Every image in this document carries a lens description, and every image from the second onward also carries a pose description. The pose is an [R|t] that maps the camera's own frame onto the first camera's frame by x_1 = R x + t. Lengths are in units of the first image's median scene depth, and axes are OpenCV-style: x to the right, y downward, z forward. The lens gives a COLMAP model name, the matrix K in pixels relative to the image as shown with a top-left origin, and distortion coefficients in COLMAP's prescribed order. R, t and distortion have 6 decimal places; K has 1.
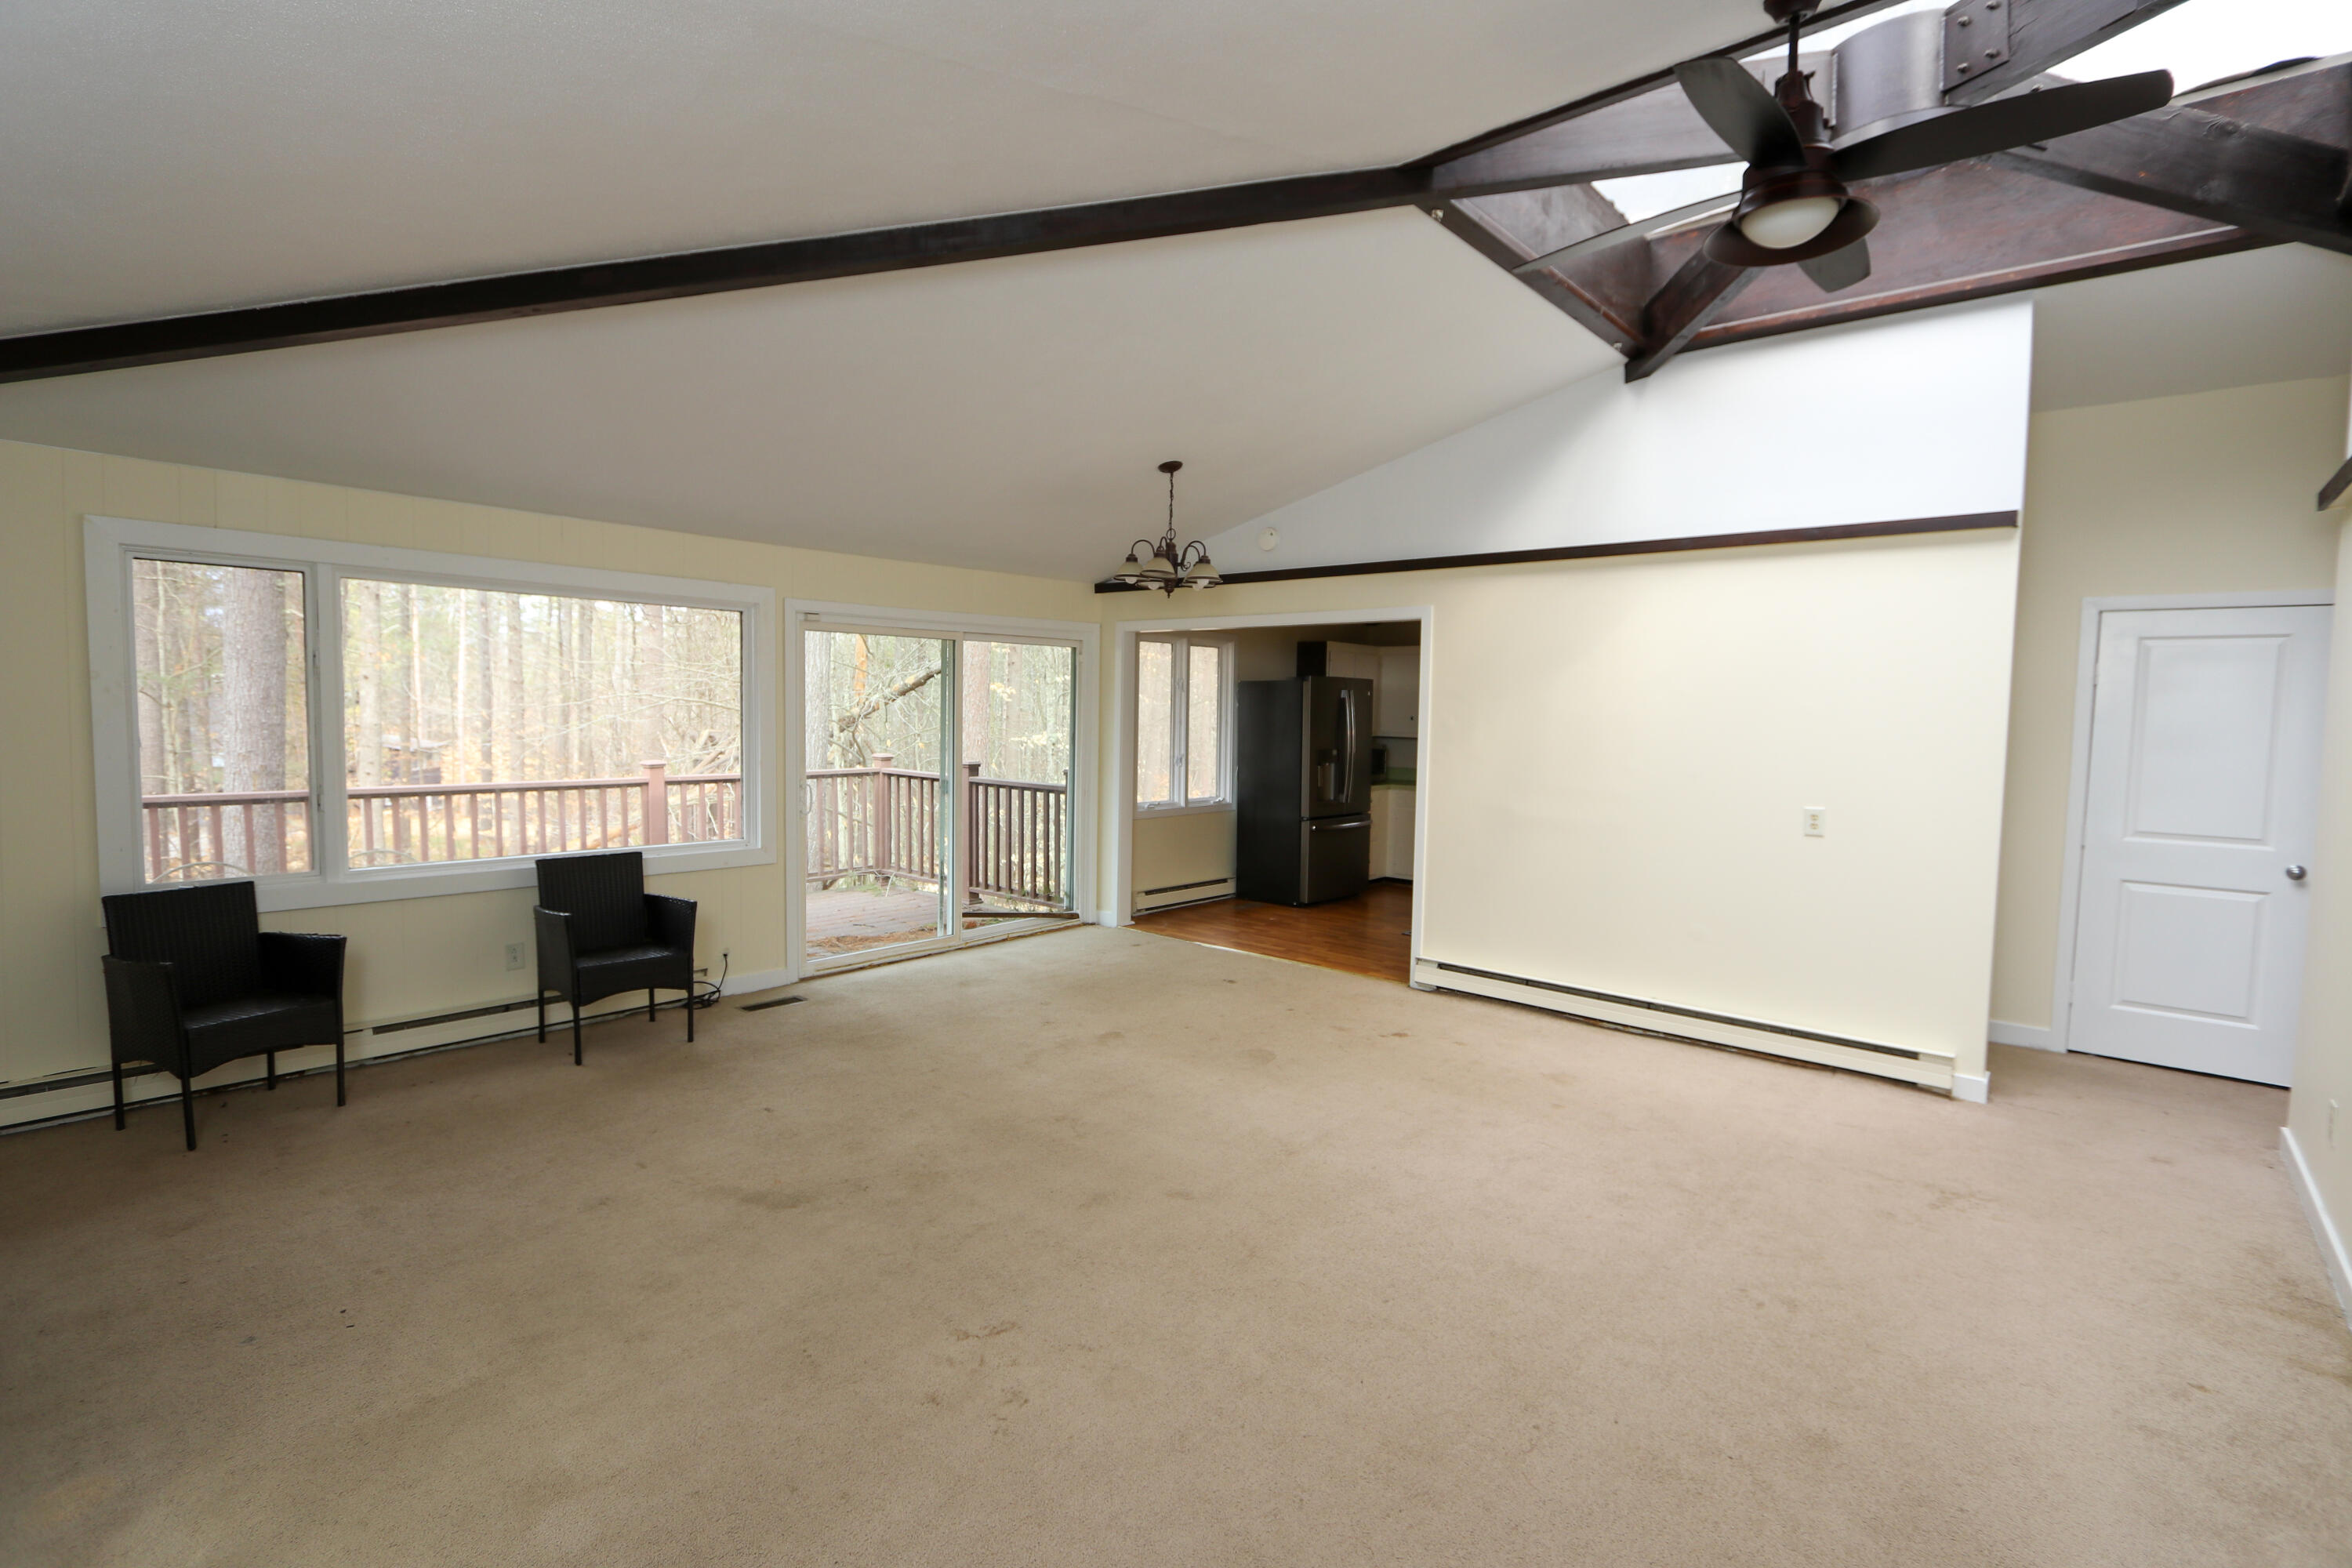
lens RADIAL K [[1082.5, 0, 1169.9], [0, 1082.5, 780.0], [0, 0, 1]] dist [-0.020053, 0.003030]
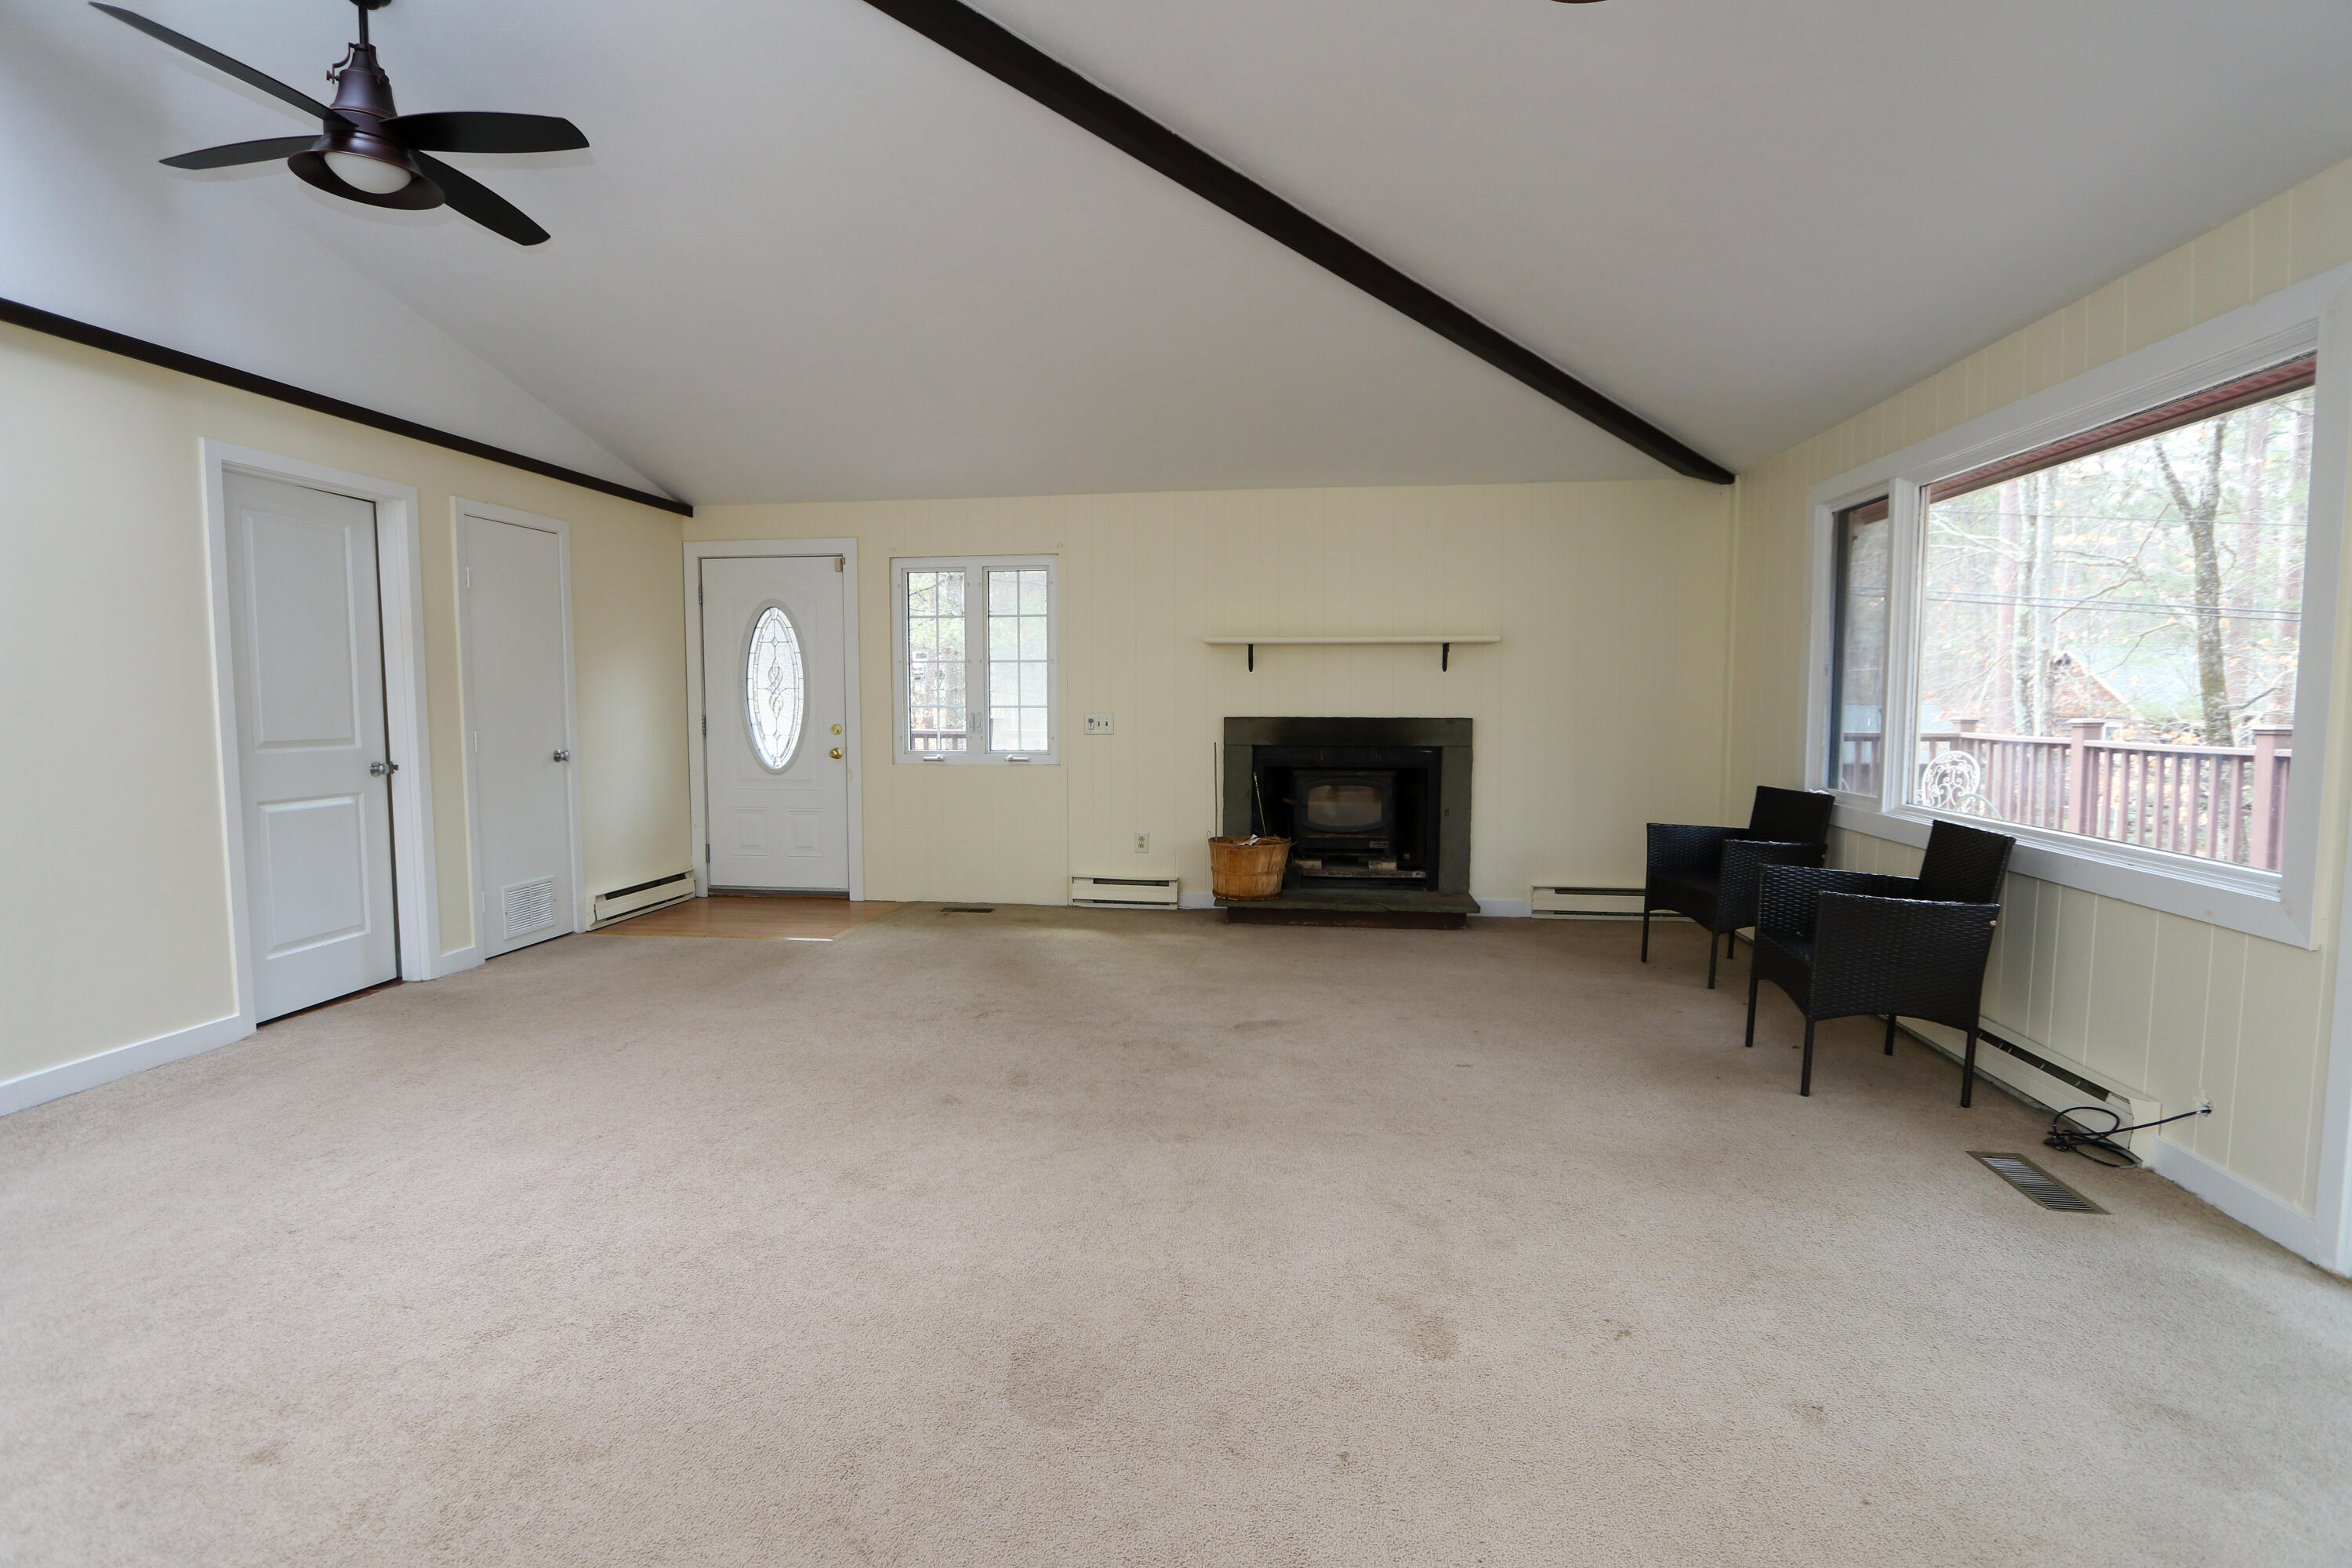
lens RADIAL K [[1082.5, 0, 1169.9], [0, 1082.5, 780.0], [0, 0, 1]] dist [-0.020053, 0.003030]
pose [[-0.839393, 0.021997, -0.543080, 0.232612], [-0.048195, 0.992233, 0.114681, -0.011358], [0.541384, 0.122436, -0.831813, 1.212935]]
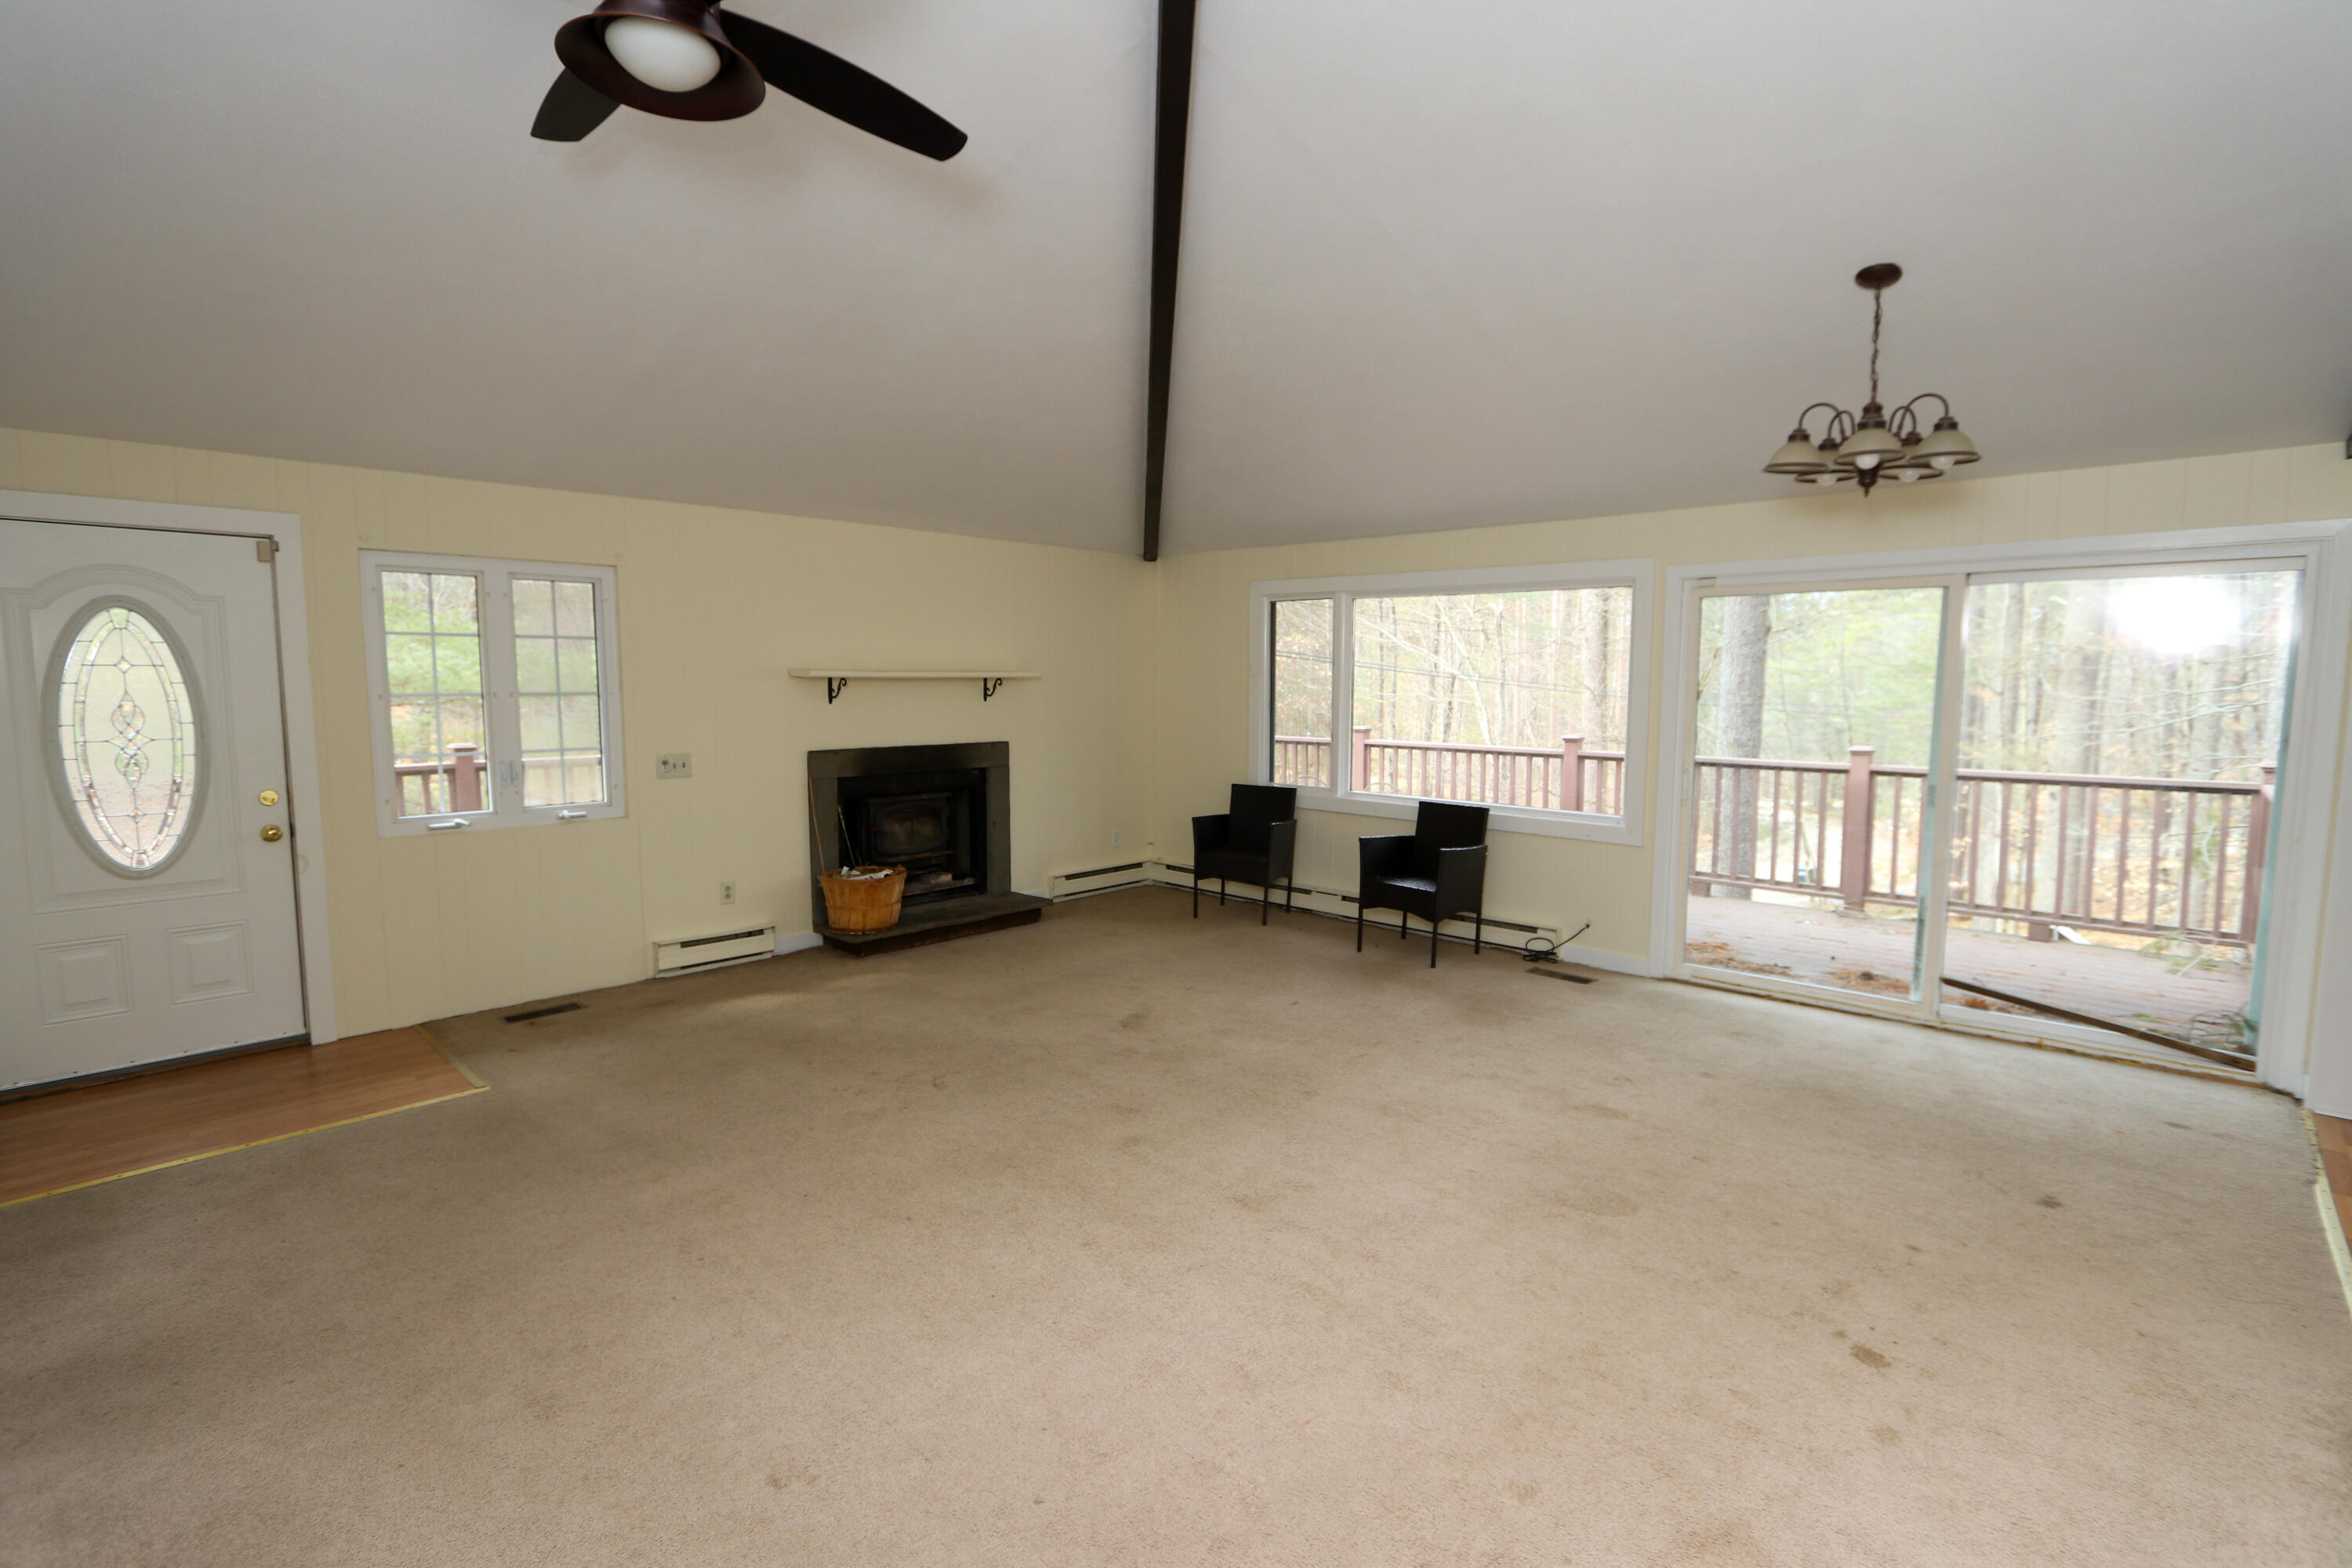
lens RADIAL K [[1073.9, 0, 1176.0], [0, 1073.9, 784.0], [0, 0, 1]] dist [-0.018858, 0.000353]
pose [[-0.039533, 0.079958, -0.996014, 0.659880], [-0.066874, 0.994347, 0.082478, -0.032238], [0.996978, 0.069868, -0.033962, 0.684159]]
